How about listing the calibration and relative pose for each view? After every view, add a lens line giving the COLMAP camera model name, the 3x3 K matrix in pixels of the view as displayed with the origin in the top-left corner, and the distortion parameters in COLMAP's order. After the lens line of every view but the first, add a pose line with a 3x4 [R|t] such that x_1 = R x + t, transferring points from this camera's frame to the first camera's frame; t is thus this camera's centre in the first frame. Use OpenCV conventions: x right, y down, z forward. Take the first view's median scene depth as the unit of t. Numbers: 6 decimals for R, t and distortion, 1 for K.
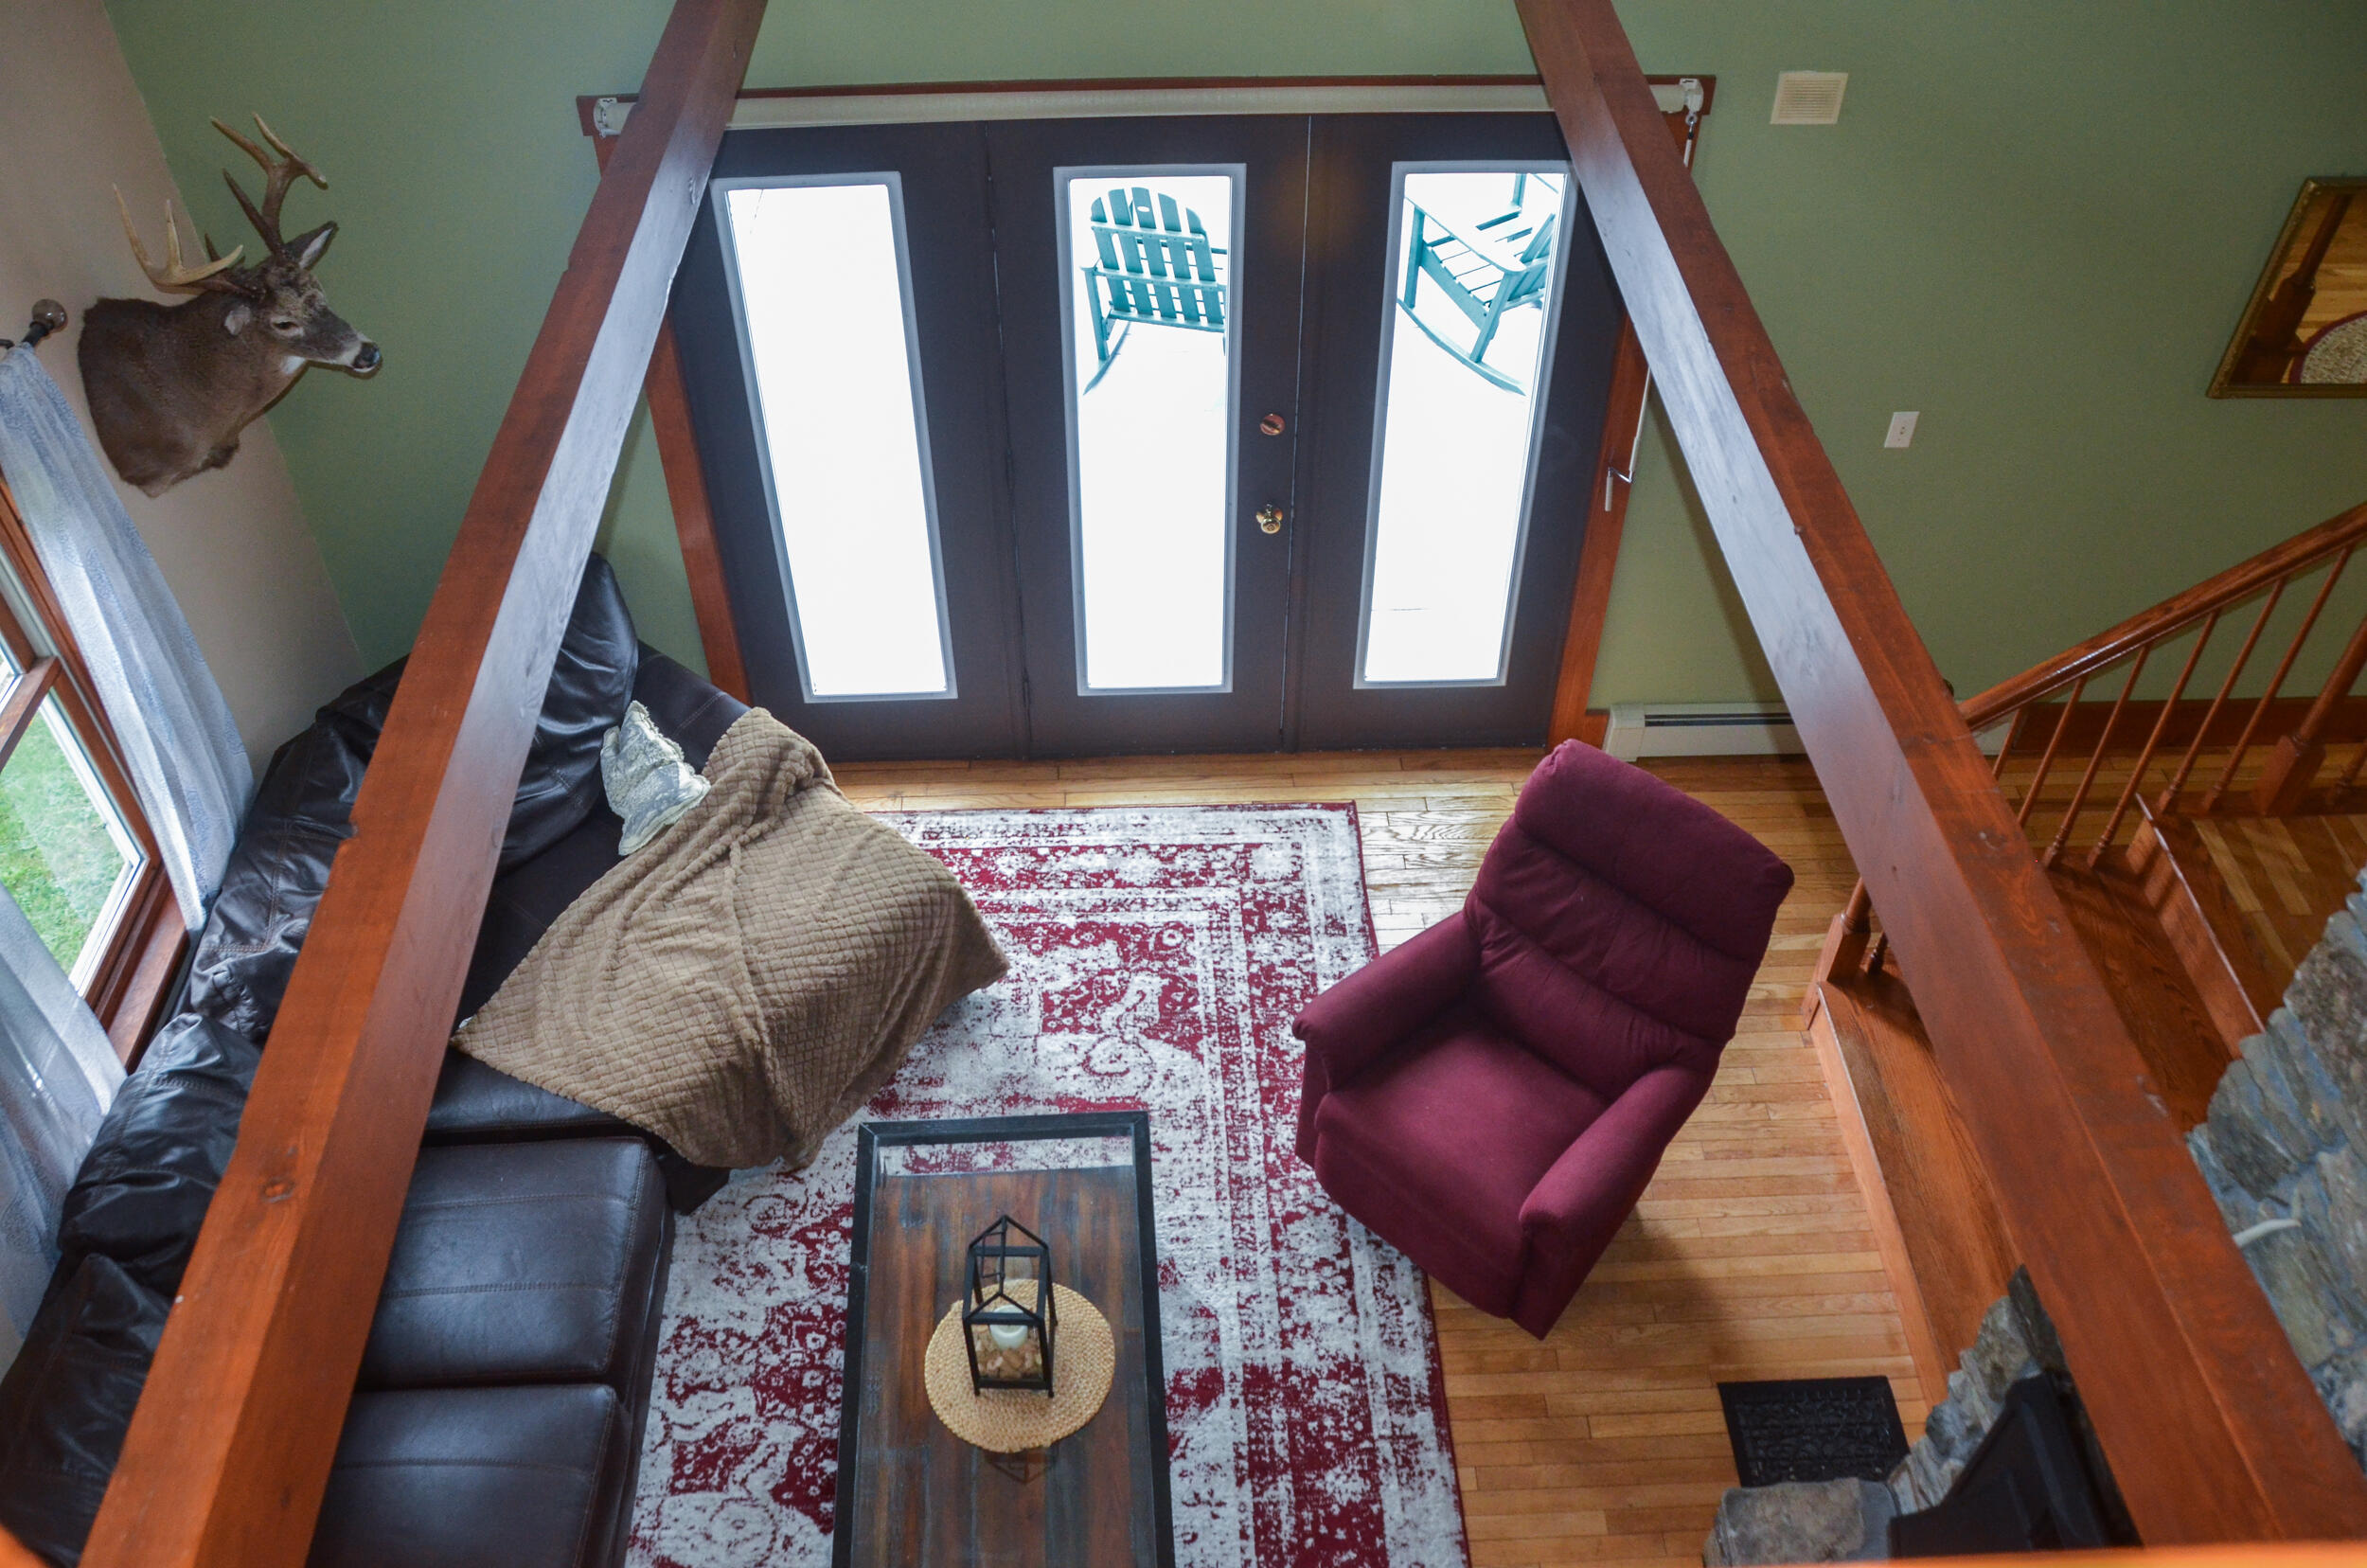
lens RADIAL K [[1884.5, 0, 1173.9], [0, 1884.5, 829.8], [0, 0, 1]] dist [-0.150077, 0.111019]
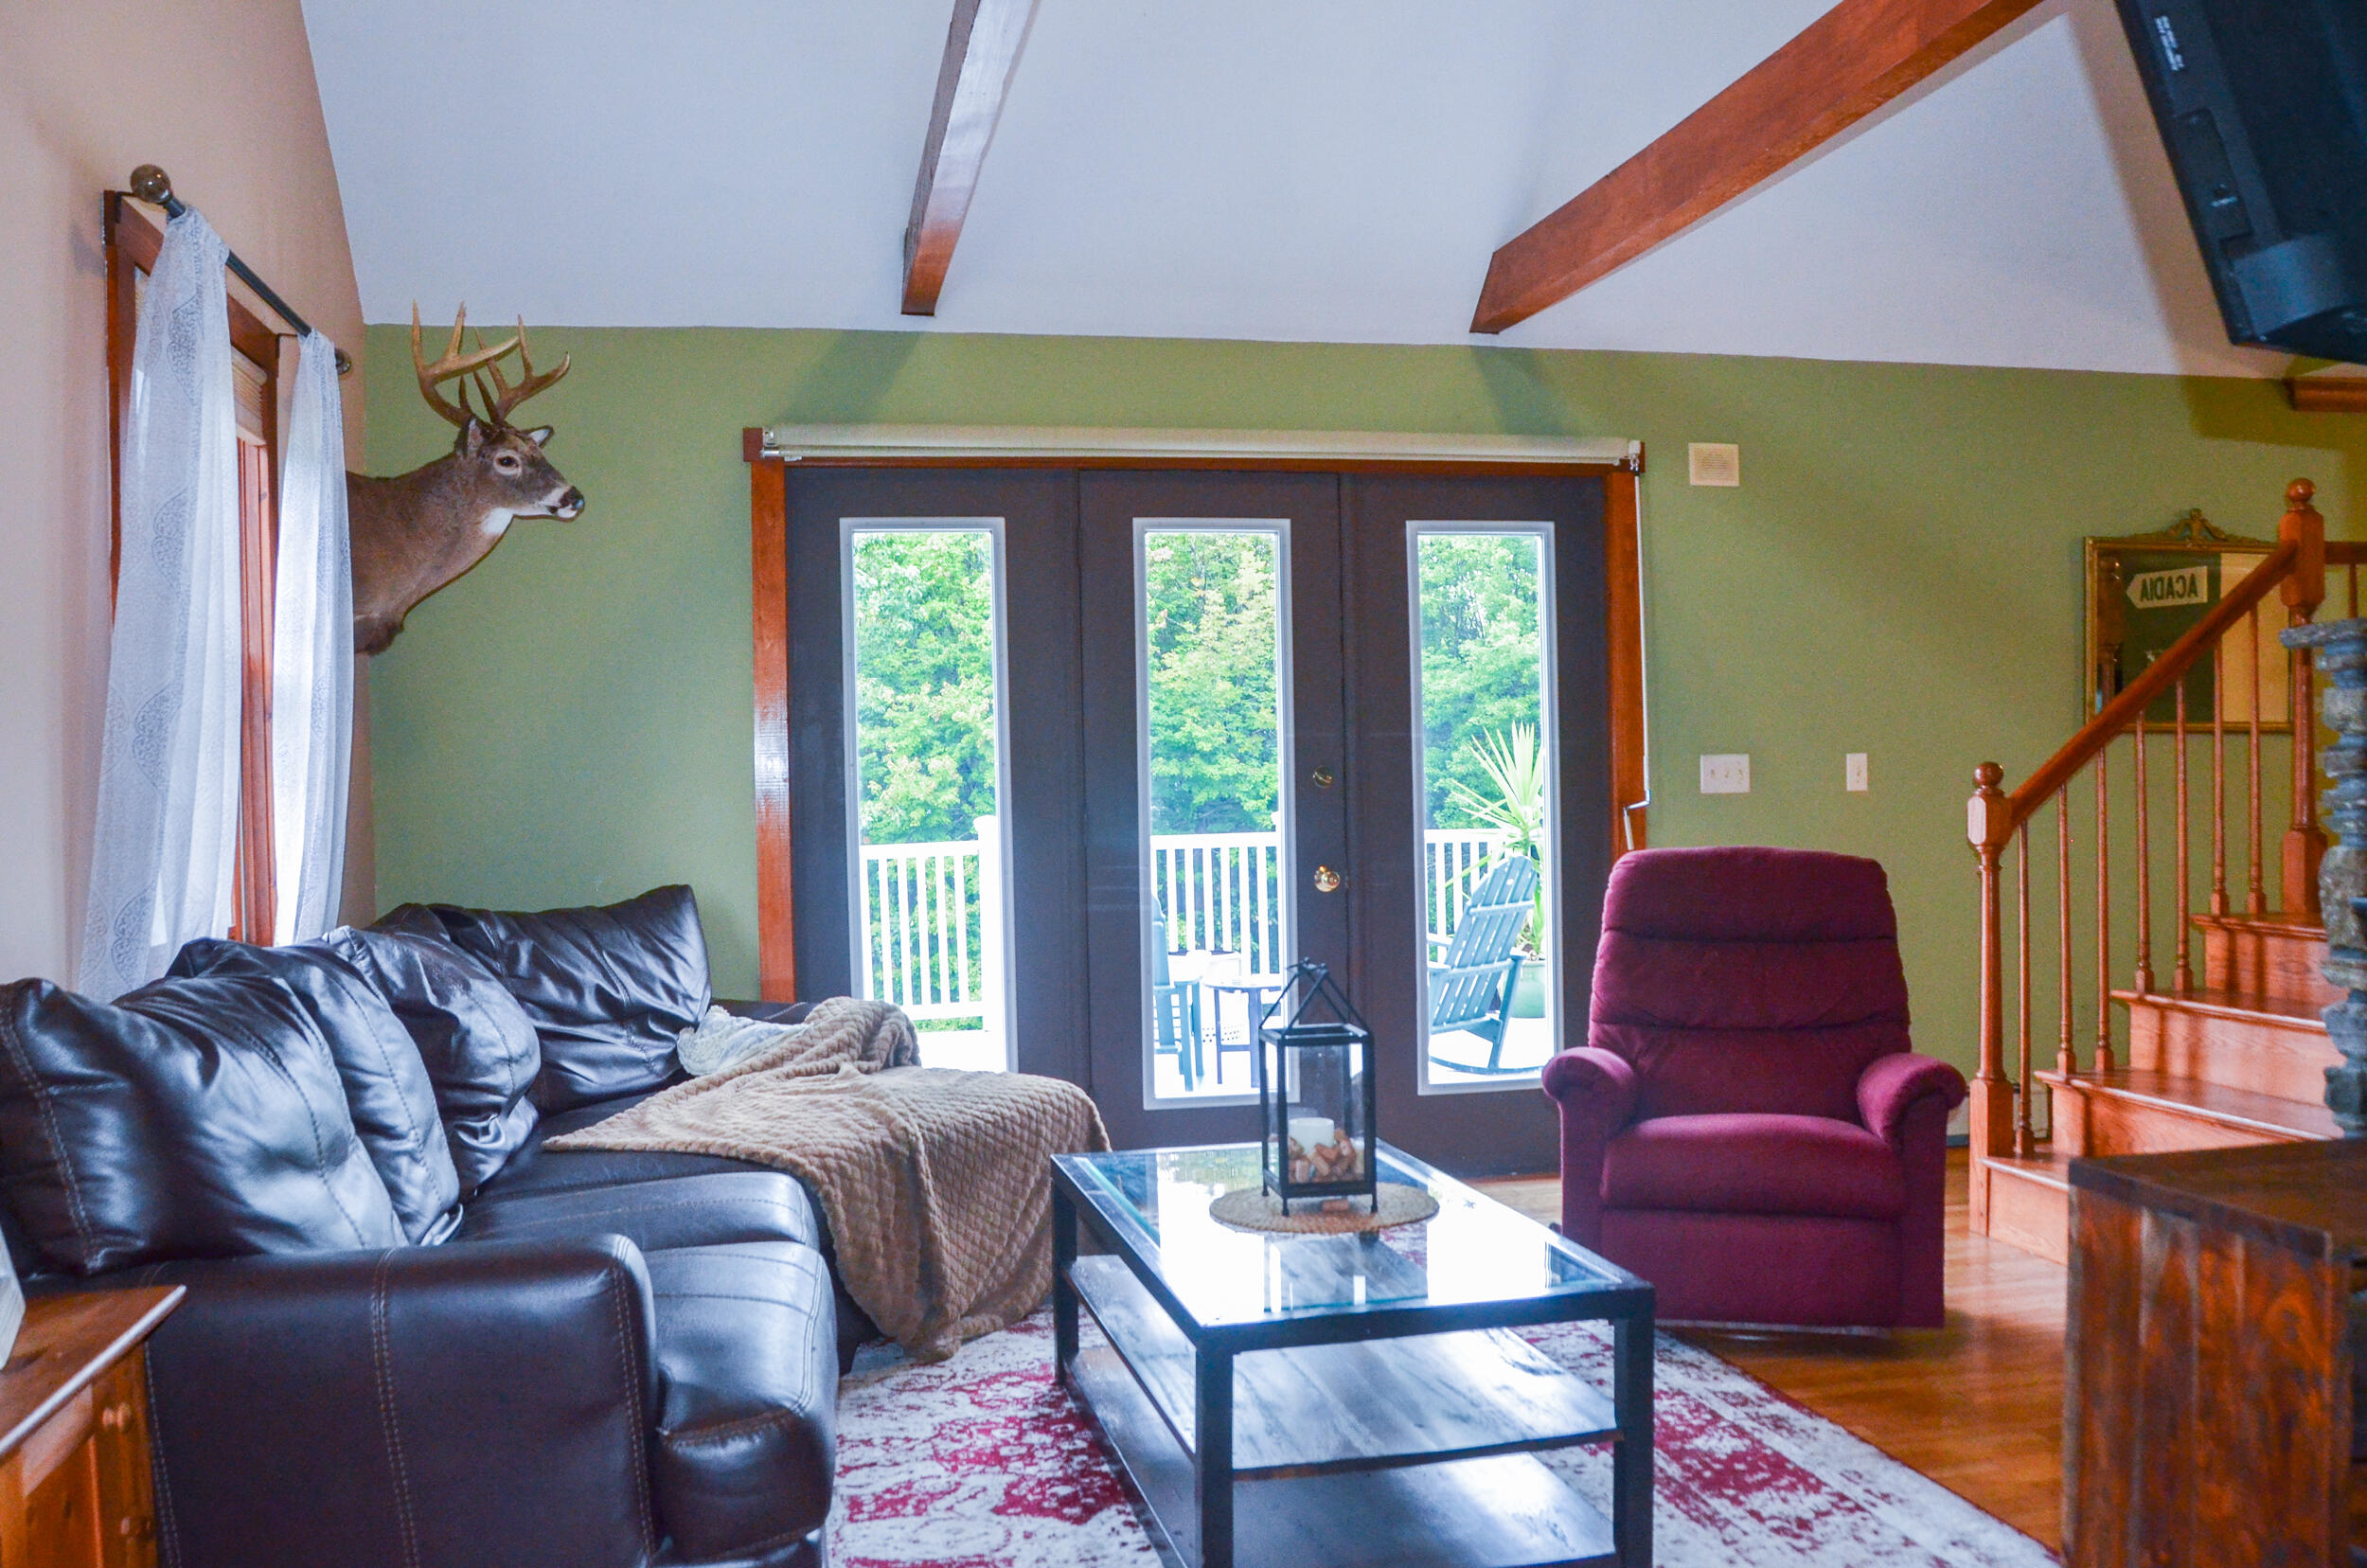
lens RADIAL K [[1931.2, 0, 1183.5], [0, 1931.2, 784.0], [0, 0, 1]] dist [-0.115656, 0.005509]
pose [[0.986768, -0.021394, 0.160722, -0.245956], [0.127354, 0.715772, -0.686623, 0.647876], [-0.100351, 0.698006, 0.709025, 0.245756]]
